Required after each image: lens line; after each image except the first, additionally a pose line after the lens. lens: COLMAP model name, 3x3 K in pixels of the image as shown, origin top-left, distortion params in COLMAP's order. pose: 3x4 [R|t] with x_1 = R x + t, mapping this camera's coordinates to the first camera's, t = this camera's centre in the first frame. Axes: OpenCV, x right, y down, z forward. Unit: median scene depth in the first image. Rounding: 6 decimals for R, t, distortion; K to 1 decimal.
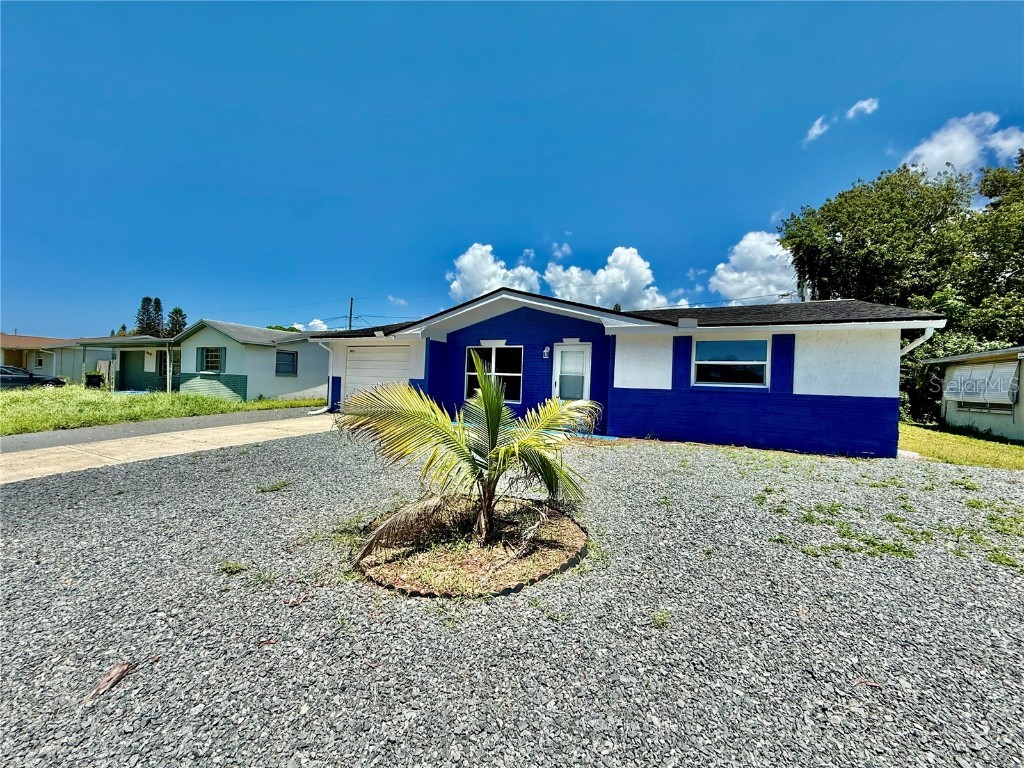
lens RADIAL K [[402.0, 0, 508.9], [0, 402.0, 383.9], [0, 0, 1]] dist [-0.003696, 0.000028]
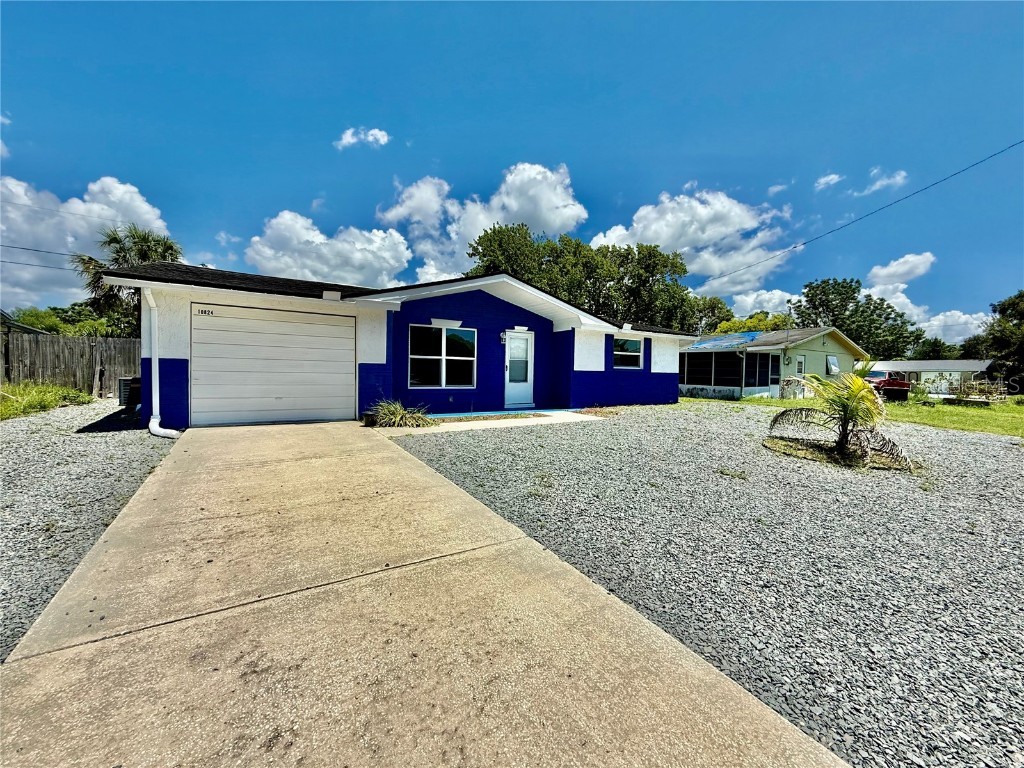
lens RADIAL K [[410.1, 0, 507.6], [0, 410.1, 383.8], [0, 0, 1]] dist [-0.000041, -0.000118]
pose [[0.513160, -0.044499, 0.857139, -0.772847], [0.004494, 0.998781, 0.049162, -0.010800], [-0.858281, -0.021376, 0.512734, 0.410484]]
